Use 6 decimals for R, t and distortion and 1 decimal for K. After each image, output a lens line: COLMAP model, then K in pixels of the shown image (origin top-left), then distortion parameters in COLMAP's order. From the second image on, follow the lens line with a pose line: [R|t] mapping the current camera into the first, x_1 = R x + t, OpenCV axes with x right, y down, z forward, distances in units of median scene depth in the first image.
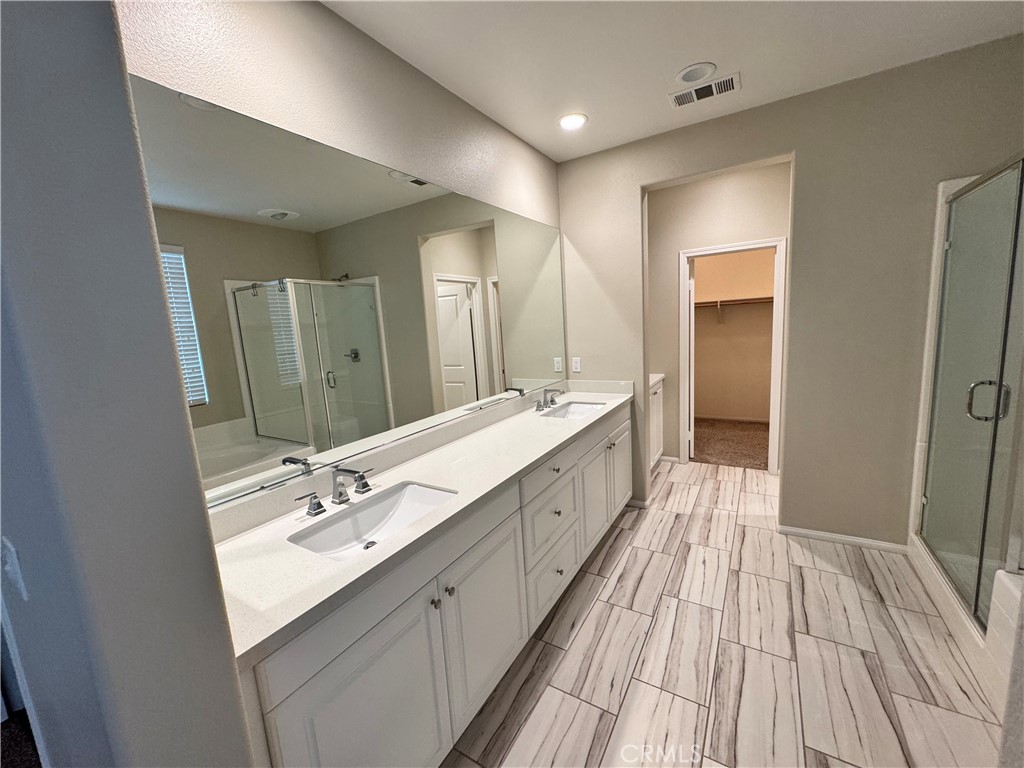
lens RADIAL K [[407.7, 0, 513.2], [0, 407.7, 385.9], [0, 0, 1]] dist [-0.000108, 0.000340]
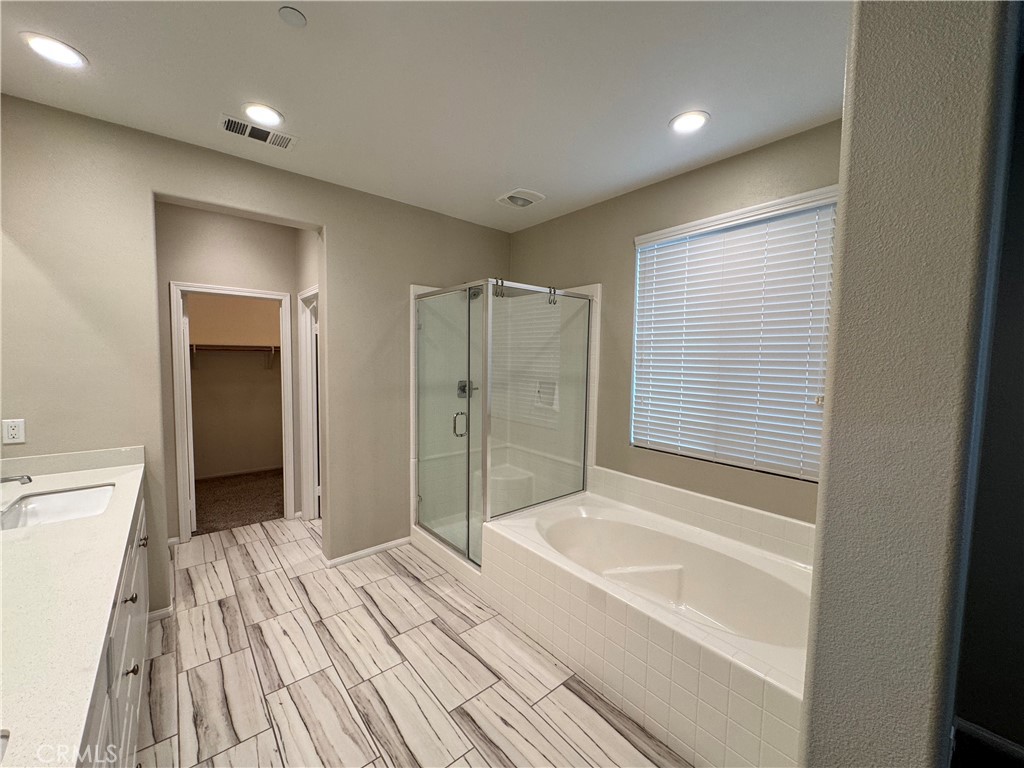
lens RADIAL K [[407.7, 0, 512.3], [0, 407.7, 385.0], [0, 0, 1]] dist [-0.000108, 0.000340]
pose [[0.317223, 0.003994, 0.948343, -0.237065], [0.109948, 0.993093, -0.040960, -0.021056], [-0.941956, 0.117262, 0.314593, 0.182081]]
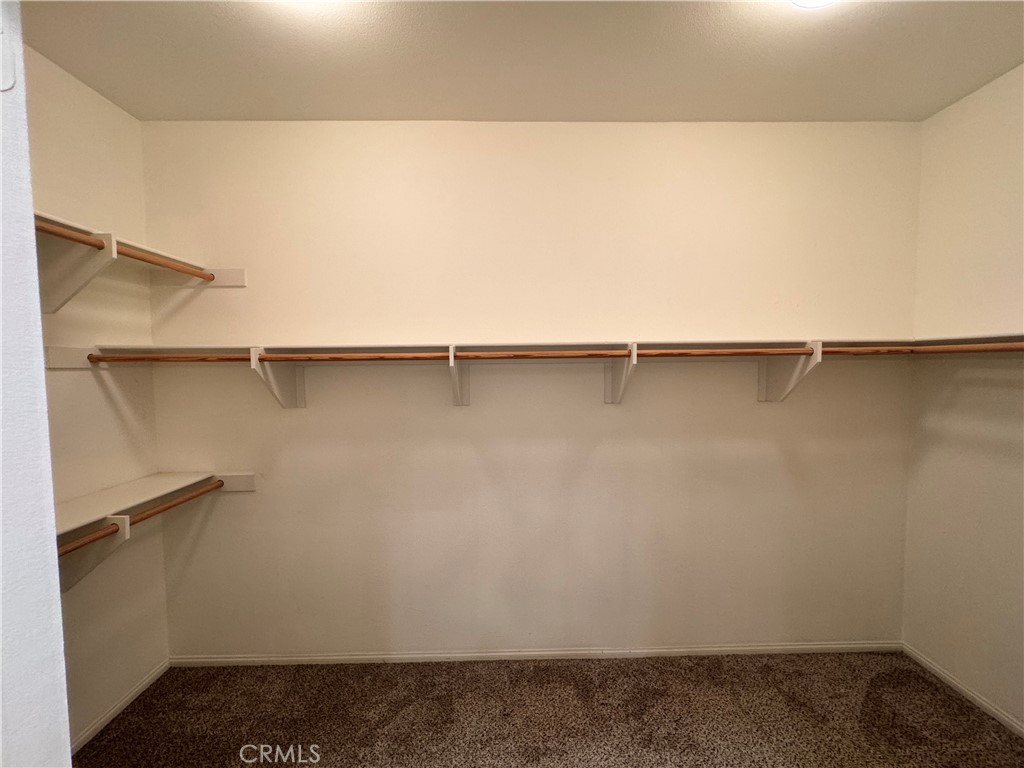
lens RADIAL K [[407.7, 0, 513.5], [0, 407.7, 381.3], [0, 0, 1]] dist [-0.000108, 0.000340]
pose [[0.840623, 0.033395, 0.540590, 0.775726], [0.042056, 0.991059, -0.126621, -0.284984], [-0.539985, 0.129175, 0.831703, 1.474872]]
